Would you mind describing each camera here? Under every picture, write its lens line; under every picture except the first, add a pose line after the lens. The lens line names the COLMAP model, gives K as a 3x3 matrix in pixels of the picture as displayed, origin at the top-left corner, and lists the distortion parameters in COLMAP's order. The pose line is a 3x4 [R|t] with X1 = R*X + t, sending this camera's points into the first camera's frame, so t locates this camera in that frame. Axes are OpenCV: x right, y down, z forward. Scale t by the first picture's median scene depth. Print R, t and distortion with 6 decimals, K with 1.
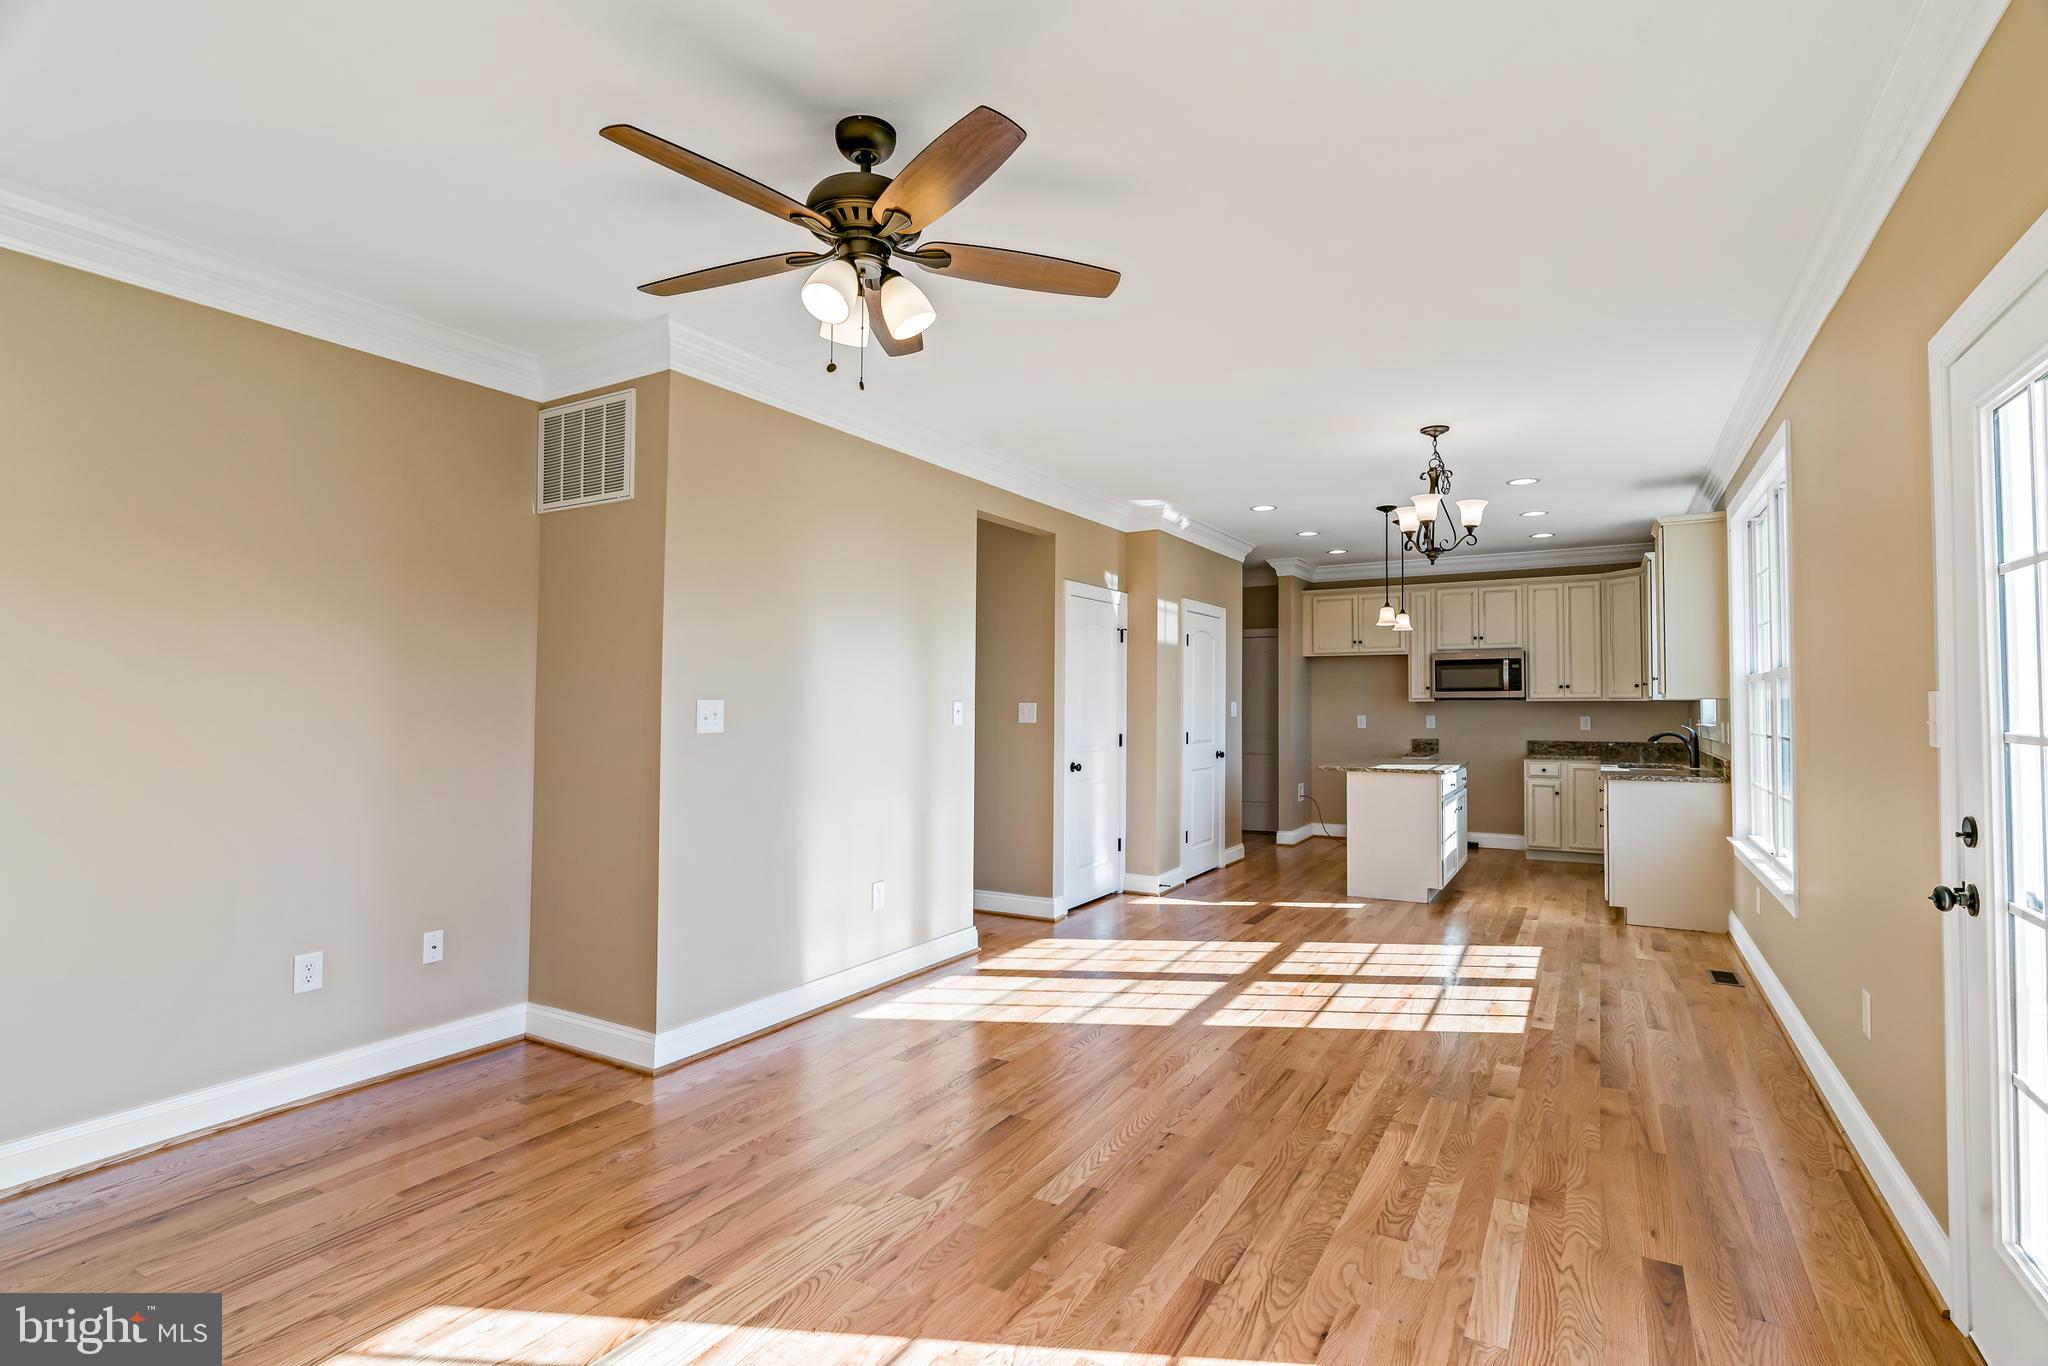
lens RADIAL K [[957.8, 0, 1043.2], [0, 957.8, 687.3], [0, 0, 1]] dist [-0.019253, -0.000099]
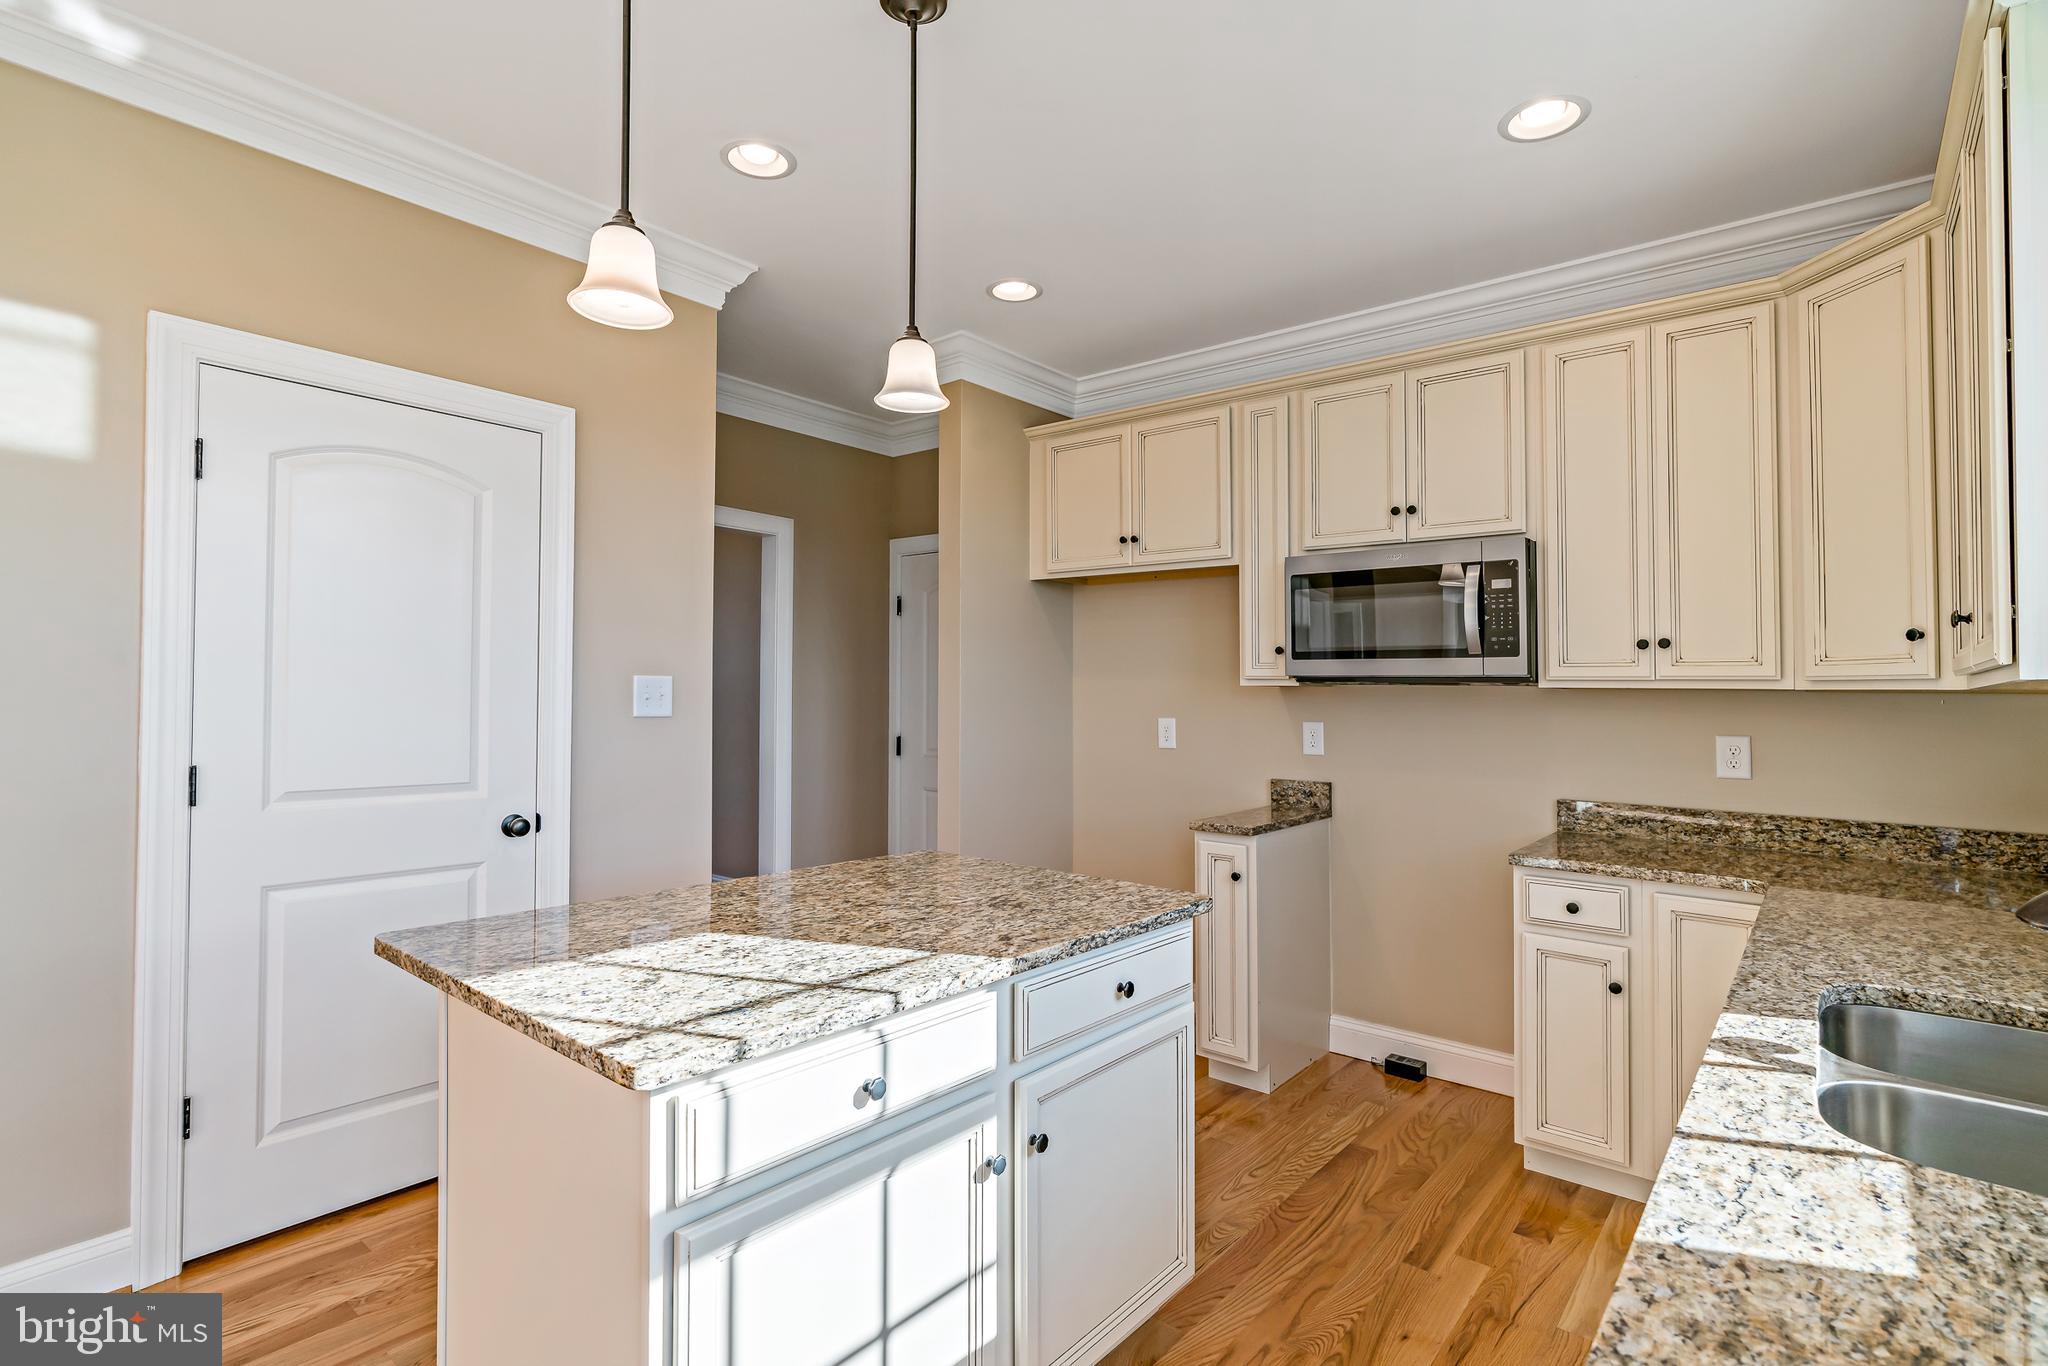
lens RADIAL K [[978.3, 0, 1021.3], [0, 978.3, 651.0], [0, 0, 1]] dist [-0.022414, 0.009398]
pose [[0.984622, 0.010485, -0.174382, 0.465010], [-0.014980, 0.999588, -0.024480, 0.015316], [0.174054, 0.026716, 0.984374, 0.754064]]
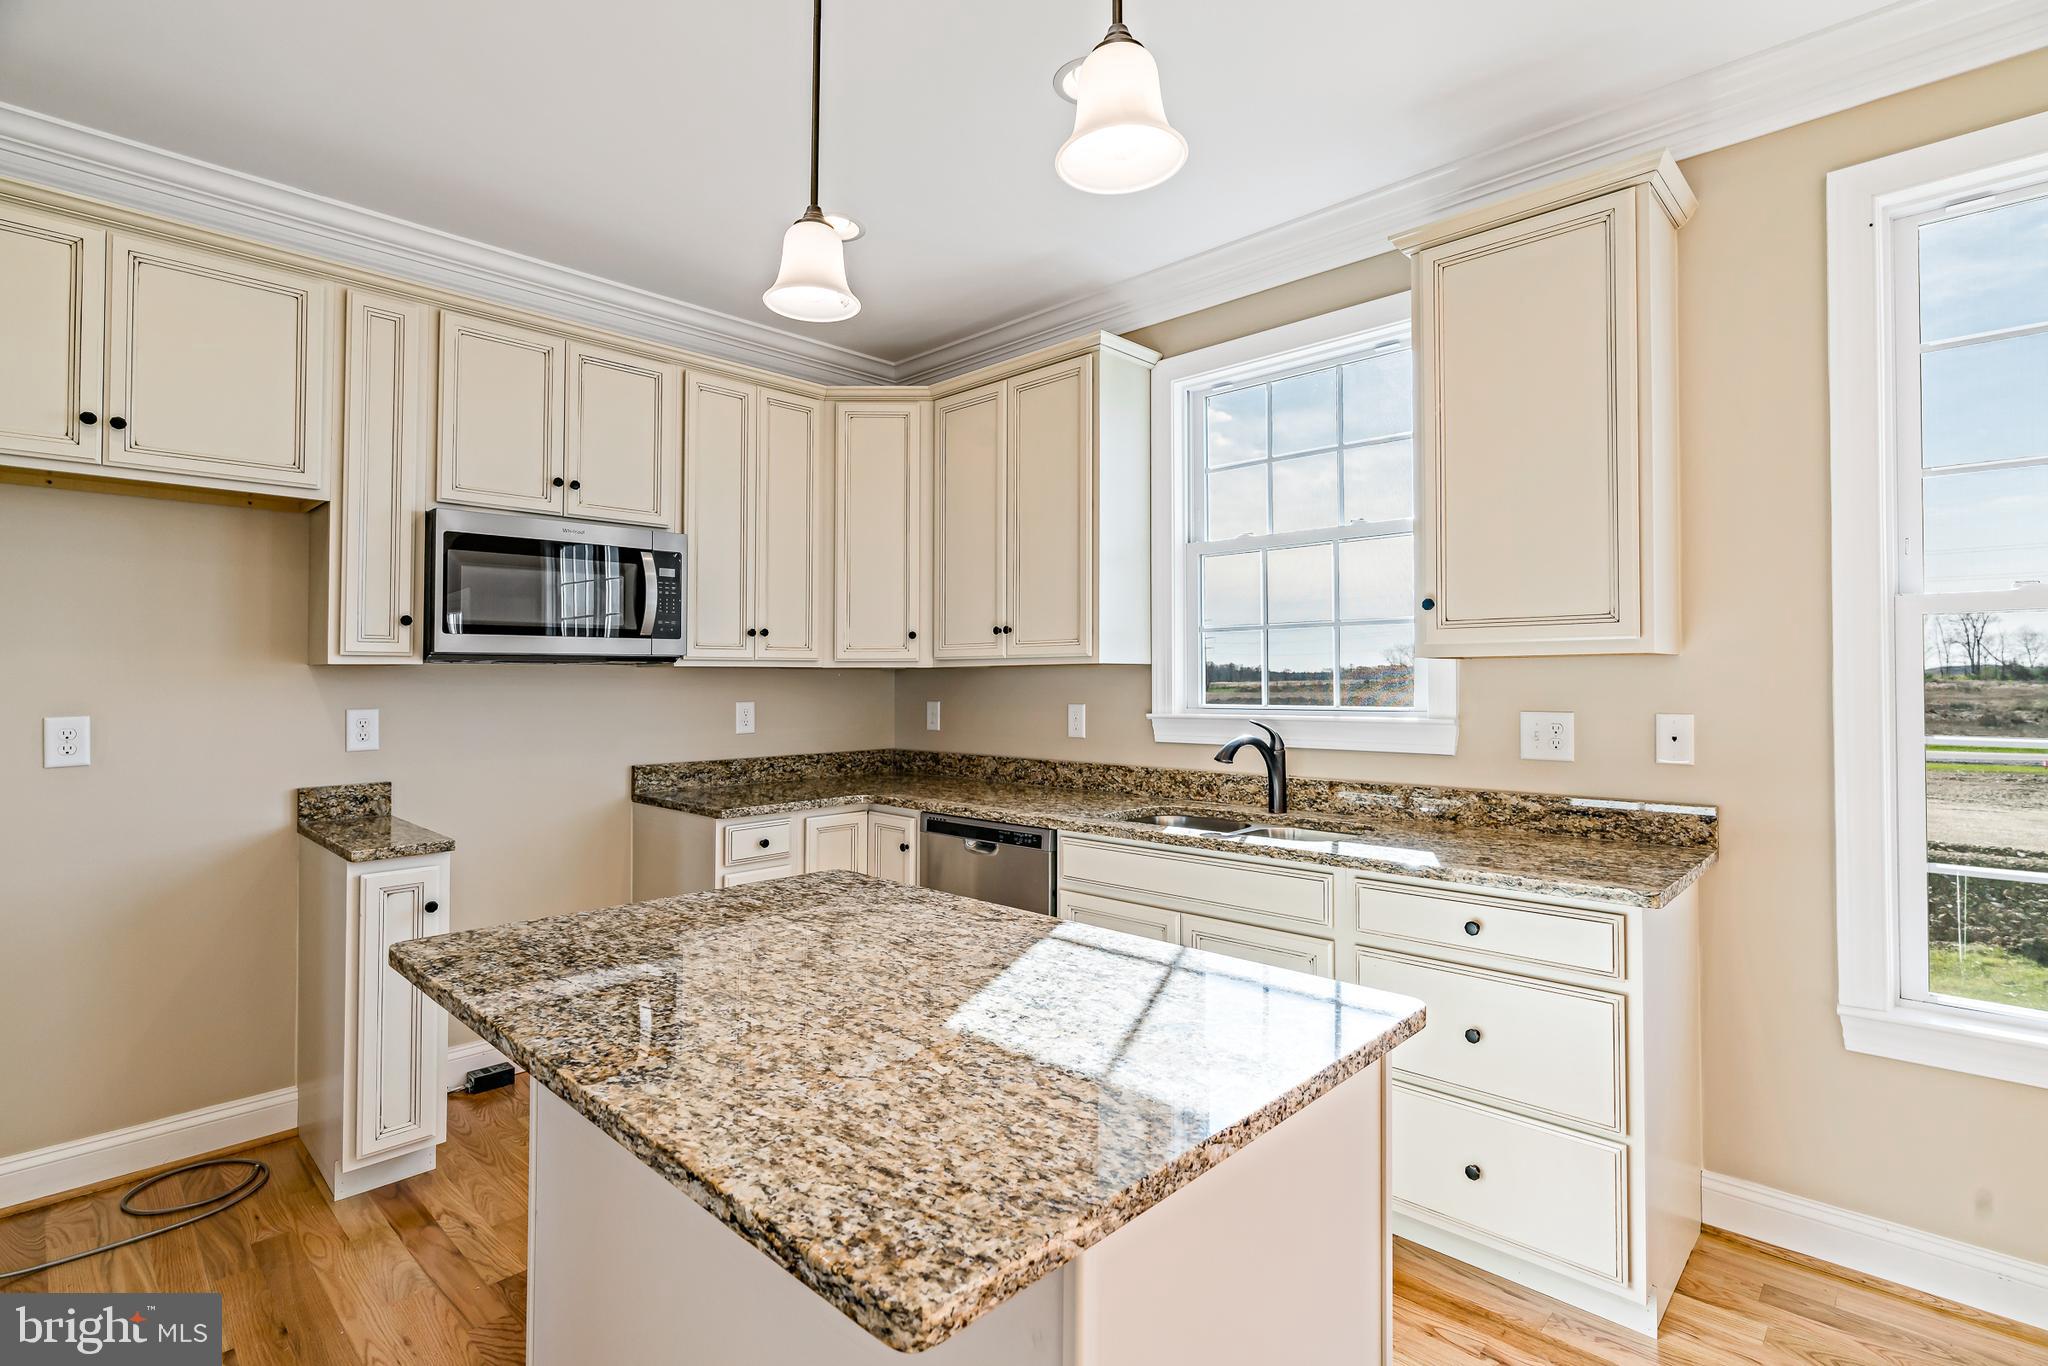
lens RADIAL K [[978.3, 0, 1021.3], [0, 978.3, 651.0], [0, 0, 1]] dist [-0.022414, 0.009398]
pose [[0.239083, 0.029269, 0.970558, 0.188561], [-0.014753, 0.999540, -0.026509, 0.020088], [-0.970887, -0.007981, 0.239405, 0.925823]]
